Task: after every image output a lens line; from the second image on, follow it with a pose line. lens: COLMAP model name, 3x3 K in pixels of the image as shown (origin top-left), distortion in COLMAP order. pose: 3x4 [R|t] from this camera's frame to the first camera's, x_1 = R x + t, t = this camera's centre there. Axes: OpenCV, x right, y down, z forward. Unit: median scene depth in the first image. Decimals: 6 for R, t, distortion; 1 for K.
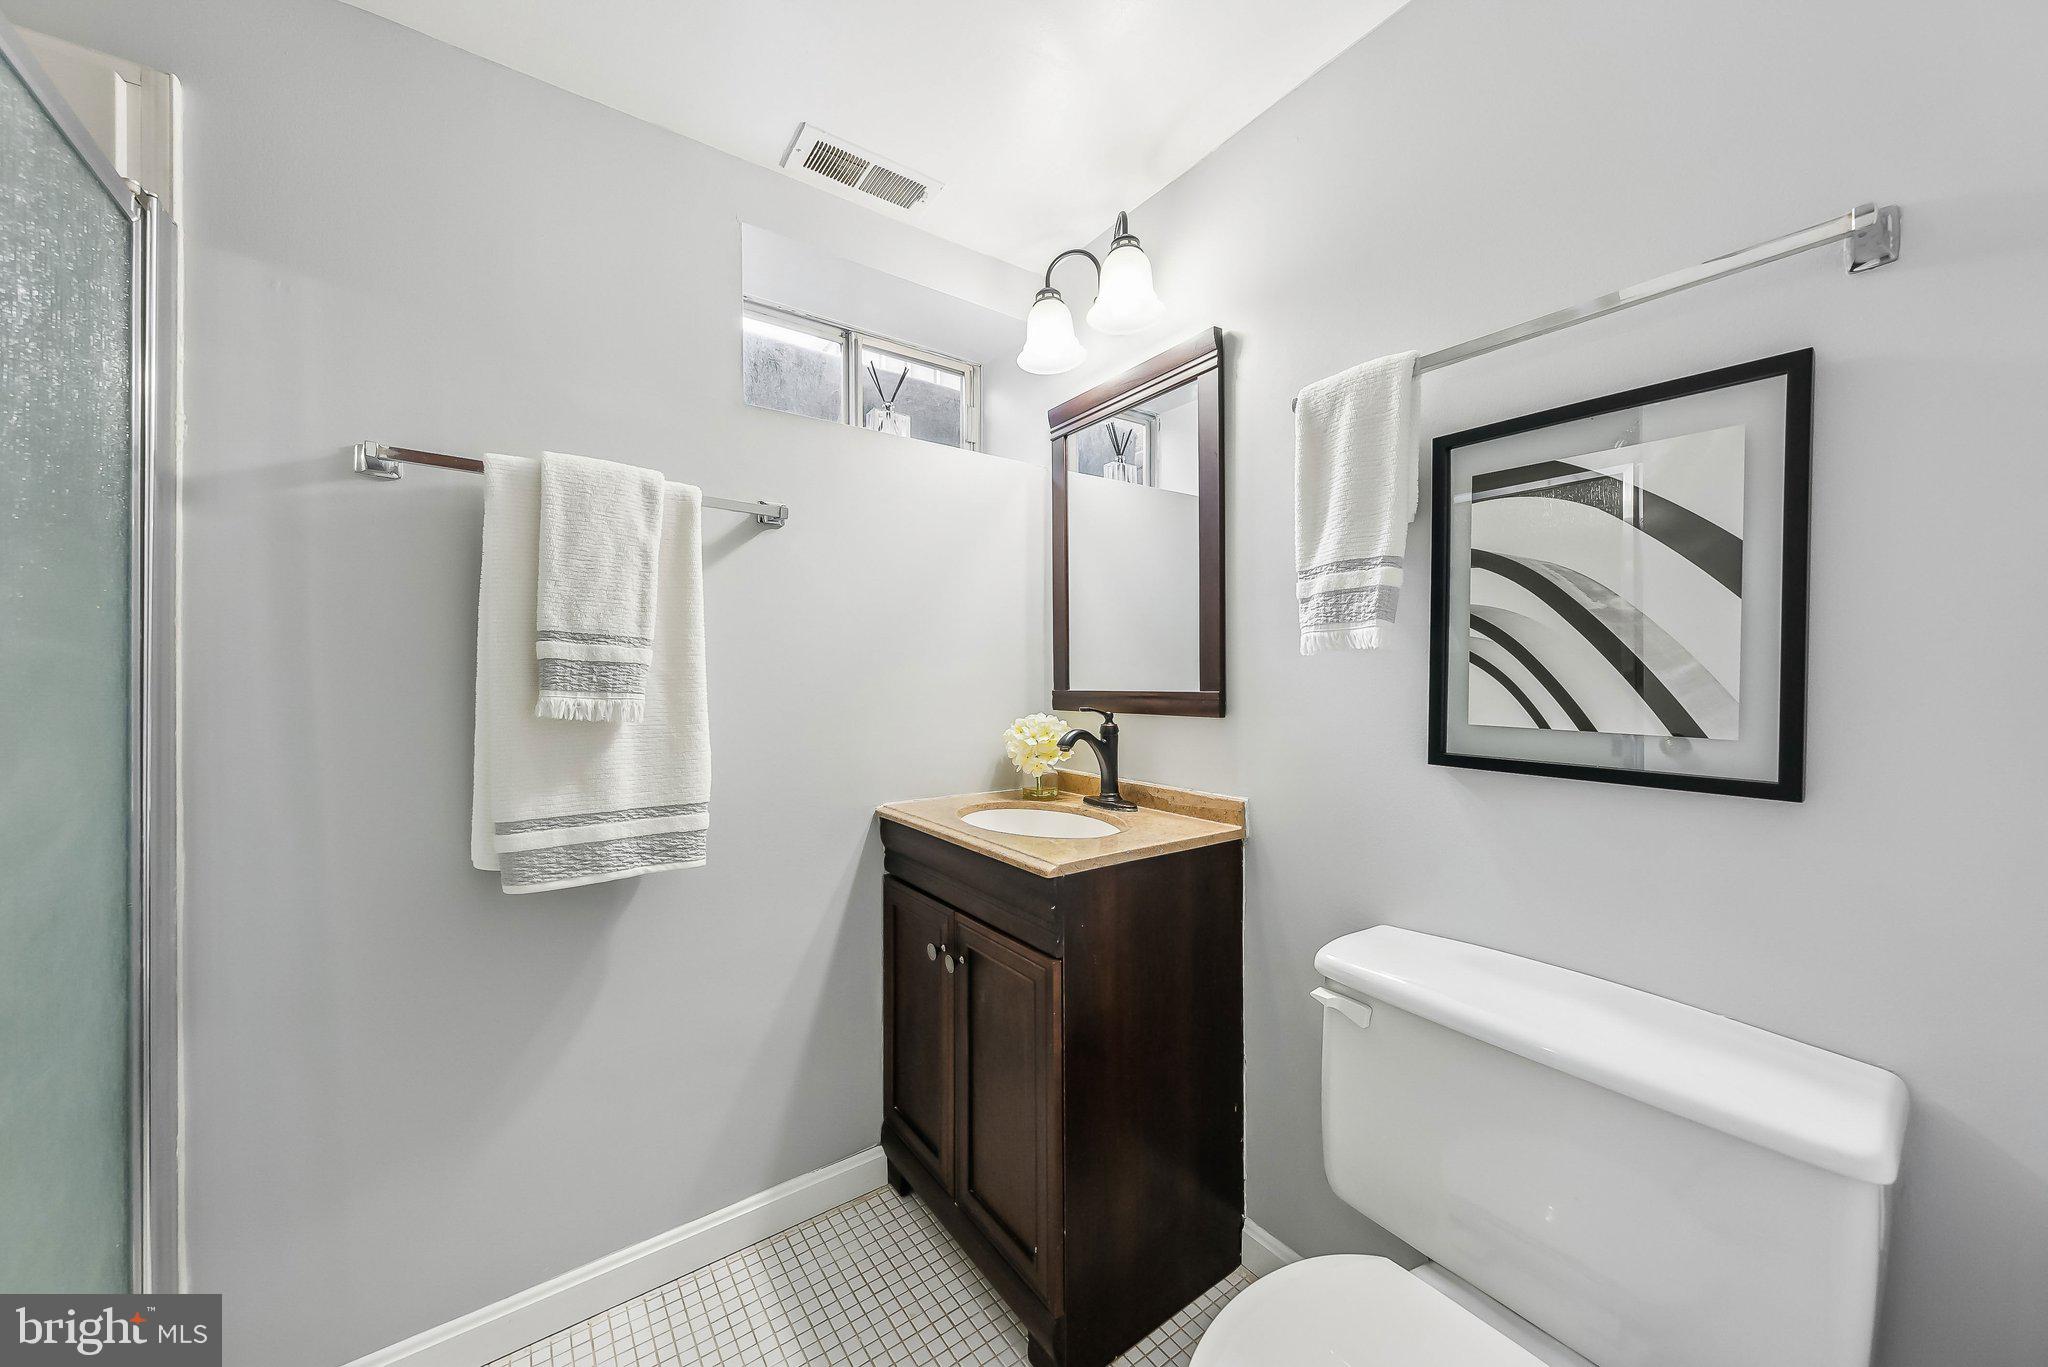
lens RADIAL K [[717.2, 0, 1016.1], [0, 717.2, 676.7], [0, 0, 1]] dist [0.000141, 0.000004]
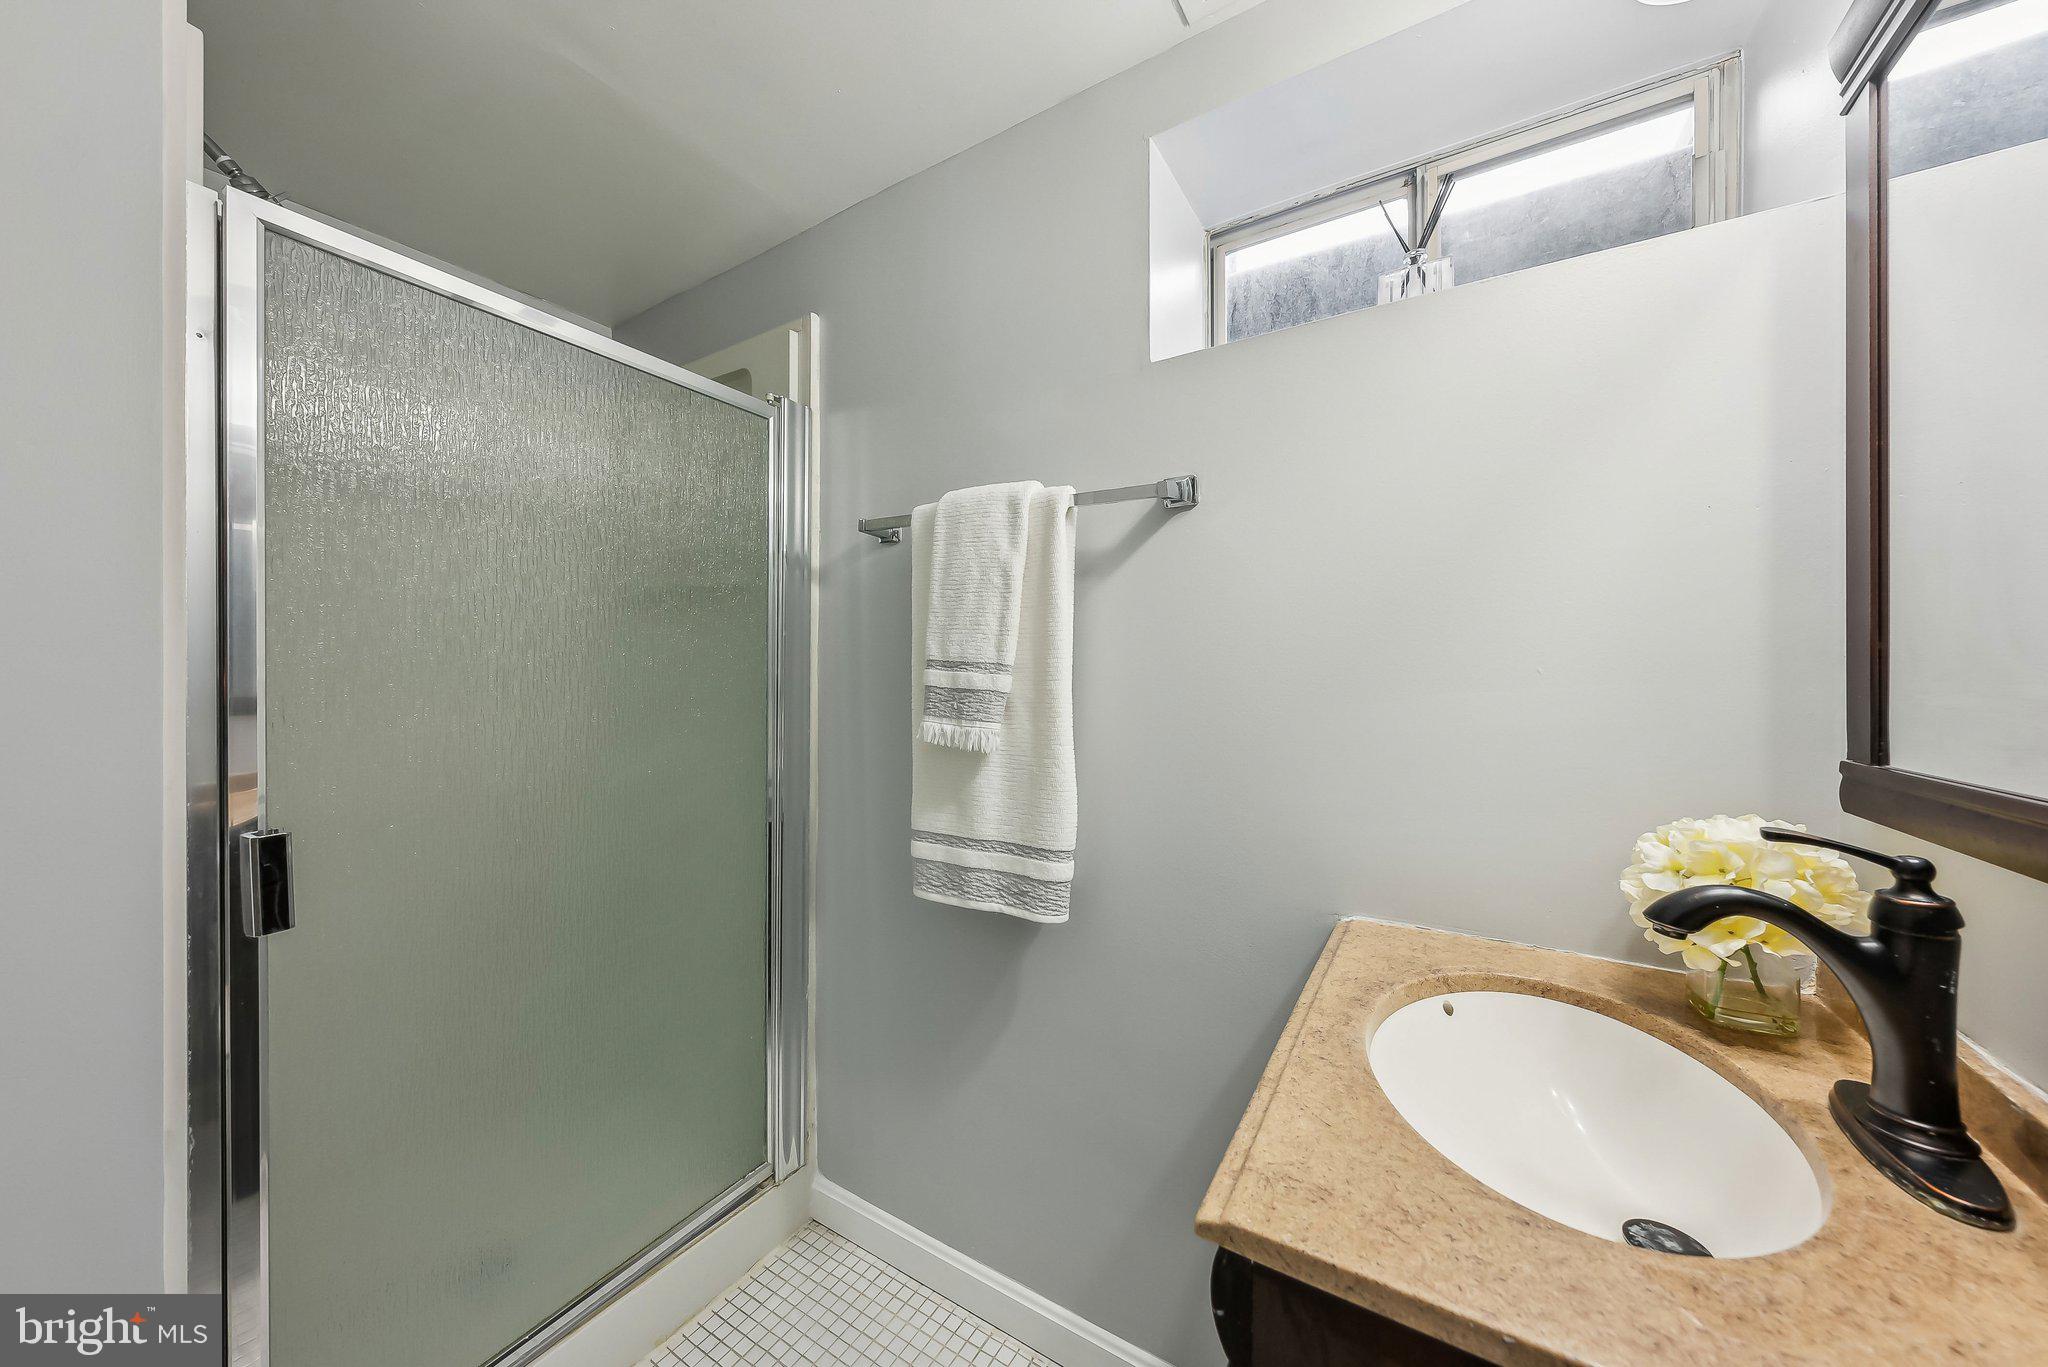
lens RADIAL K [[702.3, 0, 1016.1], [0, 702.3, 681.2], [0, 0, 1]] dist [-0.000421, 0.000048]
pose [[0.379815, 0.011536, -0.924990, 0.347644], [-0.005149, 0.999933, 0.010356, -0.040427], [0.925048, 0.000830, 0.379849, 0.671949]]
